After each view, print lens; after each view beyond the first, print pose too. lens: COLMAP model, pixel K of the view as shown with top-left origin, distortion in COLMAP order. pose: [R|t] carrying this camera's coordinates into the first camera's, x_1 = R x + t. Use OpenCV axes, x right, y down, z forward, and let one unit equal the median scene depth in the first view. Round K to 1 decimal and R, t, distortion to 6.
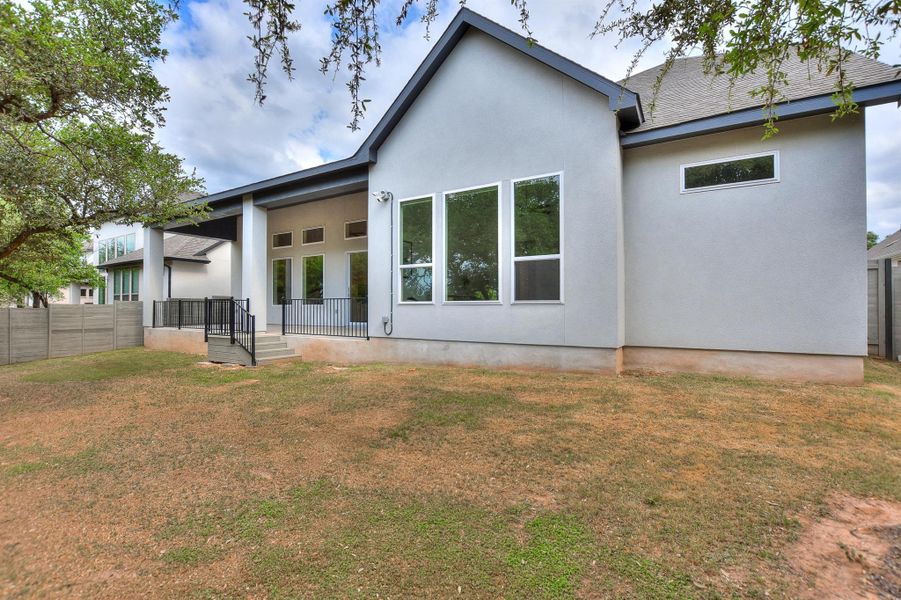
lens RADIAL K [[407.6, 0, 448.8], [0, 407.6, 305.0], [0, 0, 1]] dist [-0.019946, 0.003401]
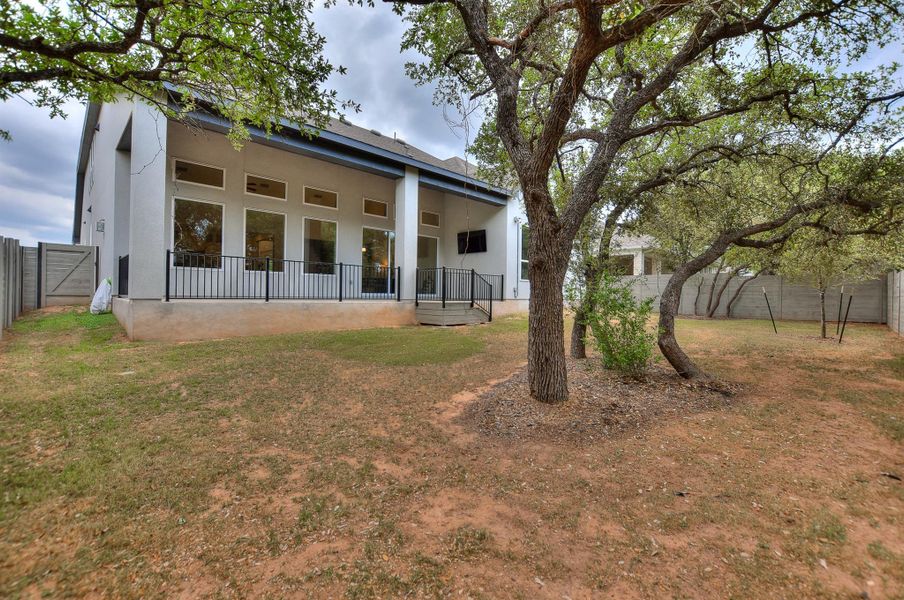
lens RADIAL K [[409.0, 0, 454.5], [0, 409.0, 296.3], [0, 0, 1]] dist [-0.019946, 0.003401]
pose [[0.213396, 0.003039, 0.976961, -1.224865], [-0.017935, 0.999839, 0.000807, 0.044138], [-0.976801, -0.017694, 0.213416, 0.550810]]
